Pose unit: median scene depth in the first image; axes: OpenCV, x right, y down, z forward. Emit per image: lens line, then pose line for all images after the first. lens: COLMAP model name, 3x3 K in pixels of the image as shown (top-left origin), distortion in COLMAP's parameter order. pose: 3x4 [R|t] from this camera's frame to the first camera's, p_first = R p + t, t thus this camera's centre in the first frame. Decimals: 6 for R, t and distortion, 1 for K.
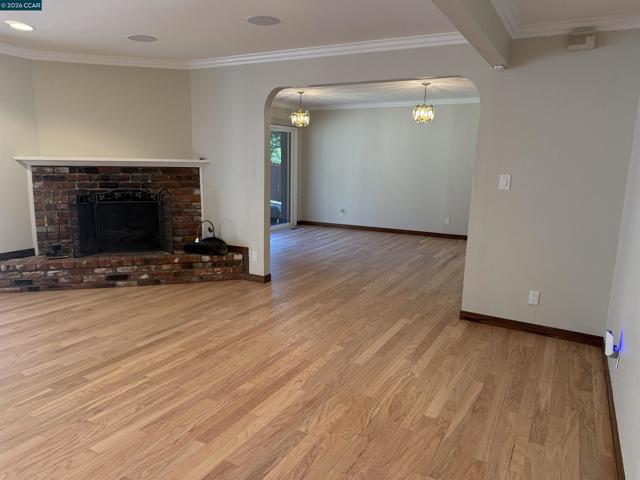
lens RADIAL K [[450.3, 0, 319.9], [0, 450.3, 243.4], [0, 0, 1]] dist [0.043684, -0.054868]
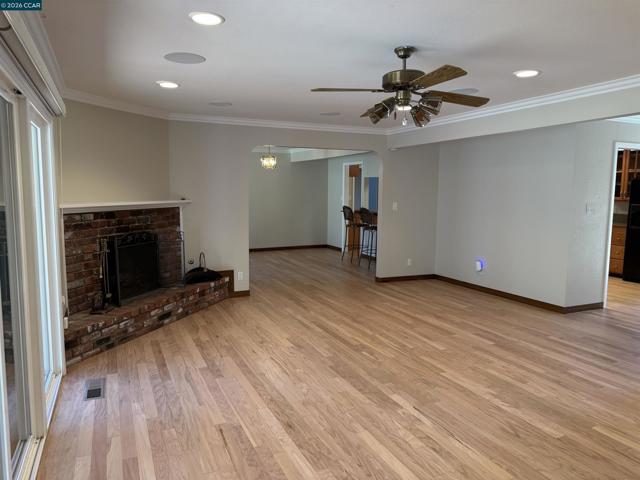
lens RADIAL K [[450.3, 0, 315.2], [0, 450.3, 242.6], [0, 0, 1]] dist [0.043684, -0.054868]
pose [[0.599560, -0.113114, 0.792296, -1.068805], [0.159540, 0.986985, 0.020179, -0.057677], [-0.784267, 0.114305, 0.609803, 0.087836]]
